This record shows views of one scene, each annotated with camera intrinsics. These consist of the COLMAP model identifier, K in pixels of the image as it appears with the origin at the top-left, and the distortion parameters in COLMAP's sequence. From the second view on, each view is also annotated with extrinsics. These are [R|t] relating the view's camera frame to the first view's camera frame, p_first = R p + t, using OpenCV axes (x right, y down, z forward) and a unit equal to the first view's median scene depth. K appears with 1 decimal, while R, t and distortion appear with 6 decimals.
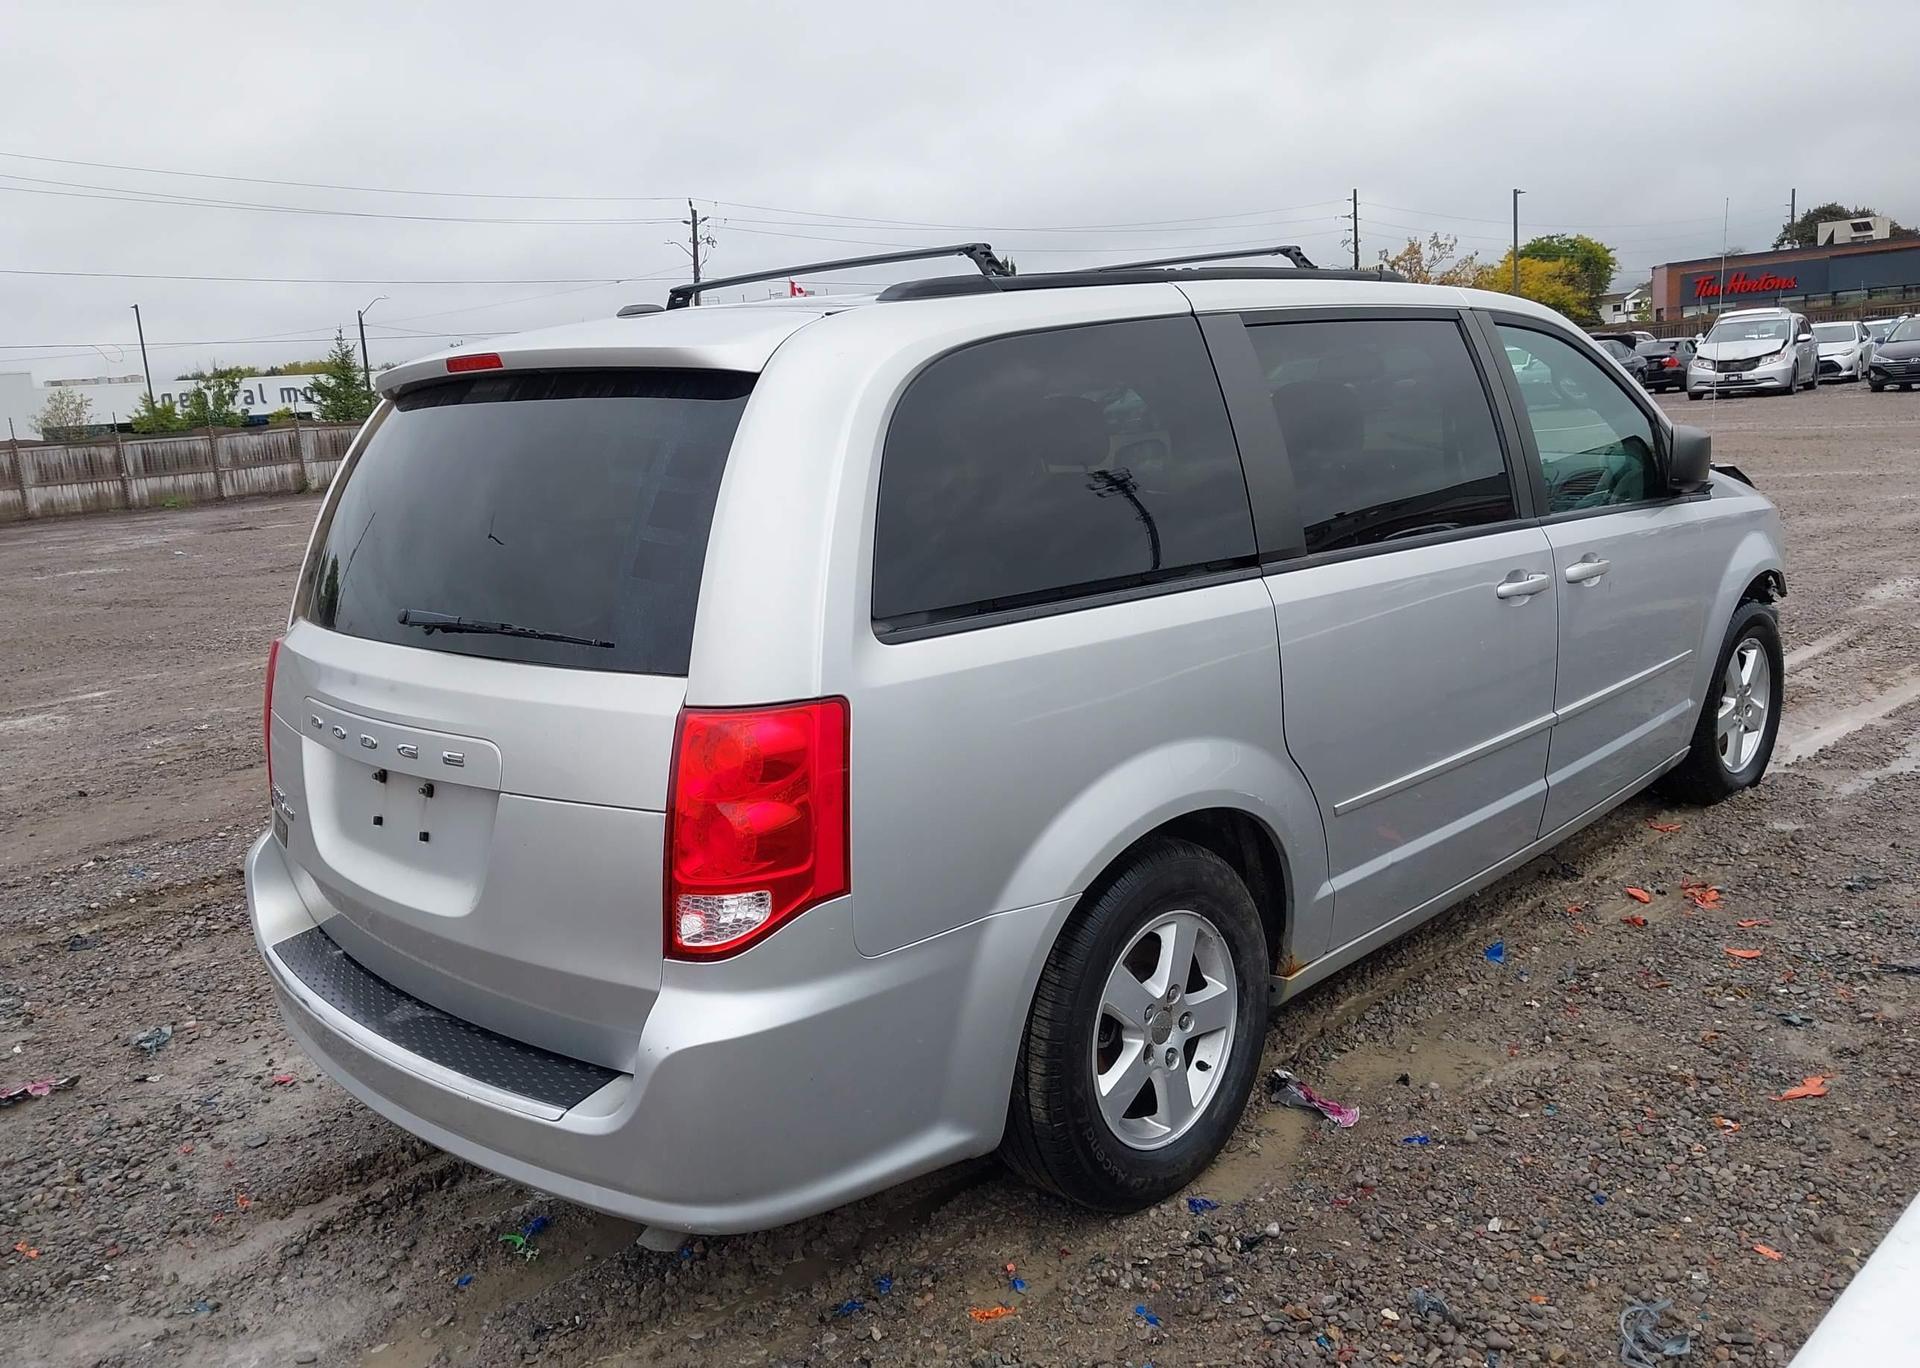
lens RADIAL K [[1494.5, 0, 998.0], [0, 1494.5, 674.3], [0, 0, 1]] dist [0.028163, -0.040704]
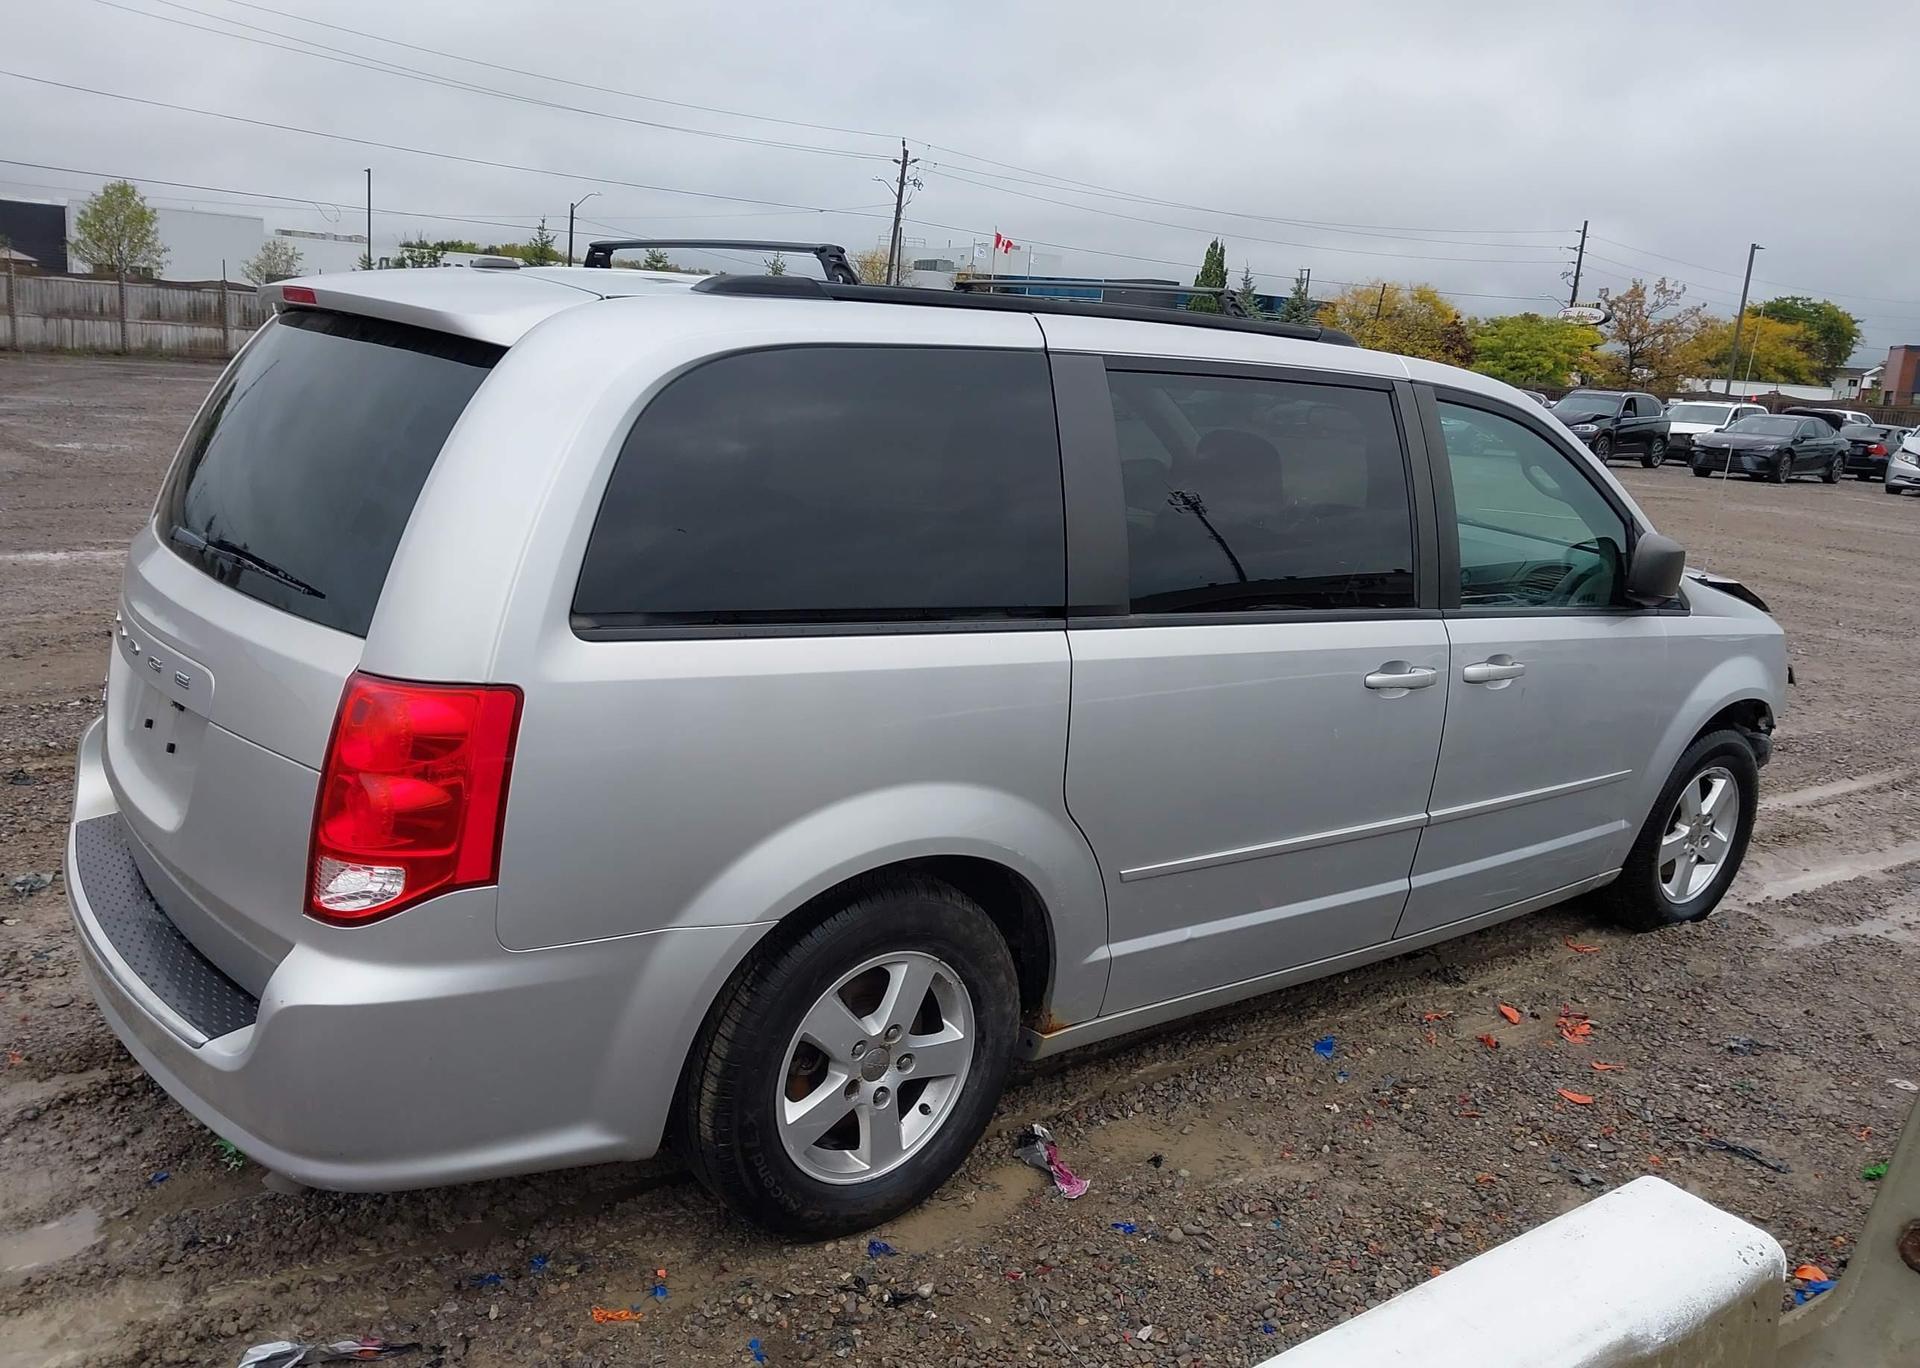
lens RADIAL K [[1494.5, 0, 980.3], [0, 1494.5, 681.7], [0, 0, 1]] dist [0.028163, -0.040704]
pose [[0.981600, 0.167734, -0.091246, 0.222638], [-0.165424, 0.985691, 0.032370, -0.055321], [0.095370, -0.016680, 0.995302, 0.030365]]
